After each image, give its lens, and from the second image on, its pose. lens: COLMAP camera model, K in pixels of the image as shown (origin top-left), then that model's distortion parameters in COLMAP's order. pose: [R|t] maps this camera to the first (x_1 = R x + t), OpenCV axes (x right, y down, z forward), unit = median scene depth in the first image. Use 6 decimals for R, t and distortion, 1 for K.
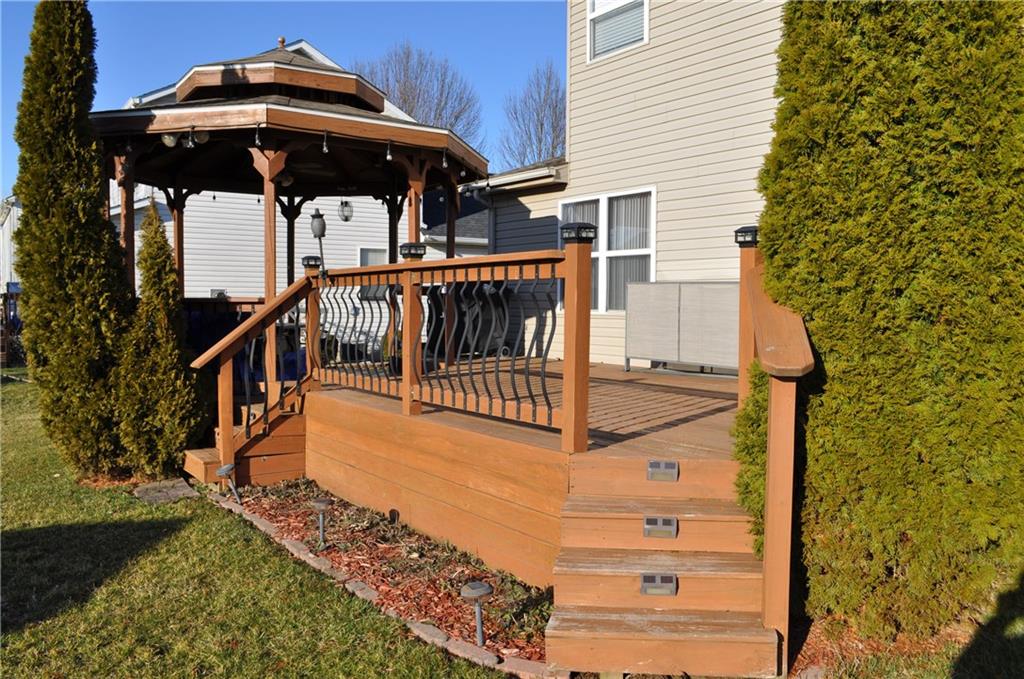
lens RADIAL K [[813.1, 0, 527.4], [0, 813.1, 349.6], [0, 0, 1]] dist [-0.081475, -0.003827]
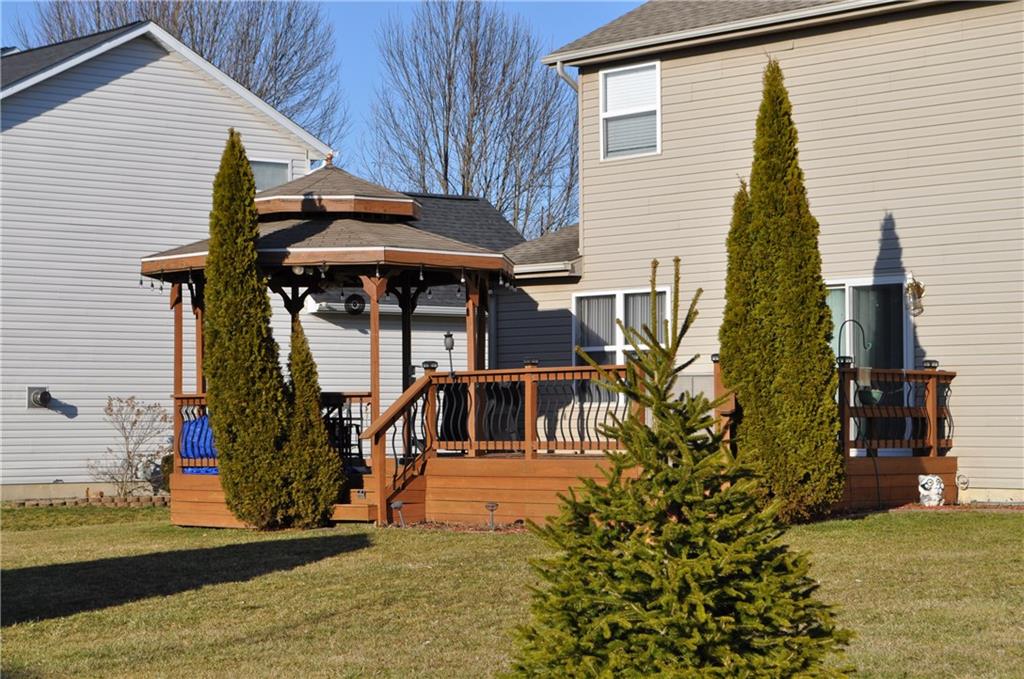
lens RADIAL K [[2352.2, 0, 512.0], [0, 2352.2, 339.5], [0, 0, 1]] dist [-0.022282, -0.101823]
pose [[0.995517, -0.010378, 0.094011, -0.505324], [0.018947, 0.995697, -0.090715, 0.217848], [-0.092665, 0.092090, 0.991430, -3.035974]]
